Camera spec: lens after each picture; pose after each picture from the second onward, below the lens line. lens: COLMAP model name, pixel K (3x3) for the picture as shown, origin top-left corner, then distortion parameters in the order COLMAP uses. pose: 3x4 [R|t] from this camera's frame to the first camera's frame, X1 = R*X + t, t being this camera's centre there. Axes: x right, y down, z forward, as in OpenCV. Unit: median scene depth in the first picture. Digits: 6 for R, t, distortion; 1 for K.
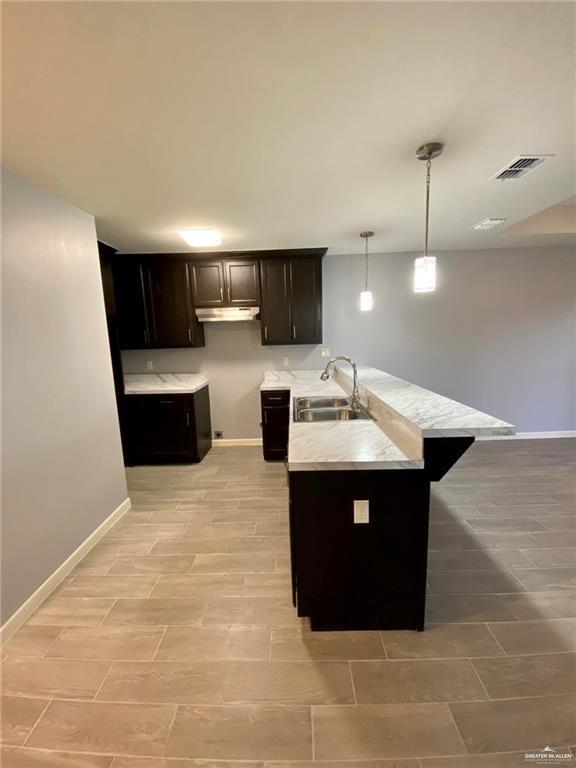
lens RADIAL K [[309.6, 0, 288.0], [0, 309.6, 384.0], [0, 0, 1]] dist [0.013972, -0.000176]
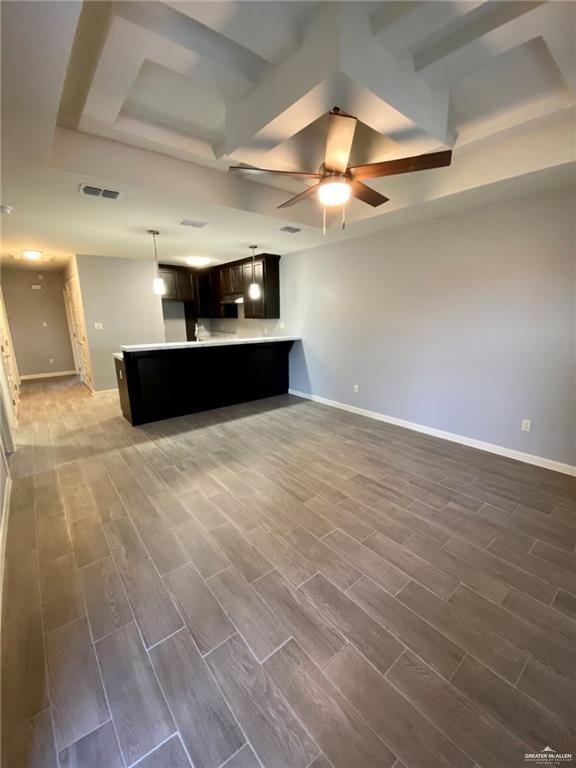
lens RADIAL K [[309.6, 0, 288.0], [0, 309.6, 384.0], [0, 0, 1]] dist [0.013972, -0.000176]
pose [[0.647370, 0.193403, -0.737229, 1.474152], [-0.149586, 0.980698, 0.125921, -0.026351], [0.747353, 0.028762, 0.663805, 0.126195]]
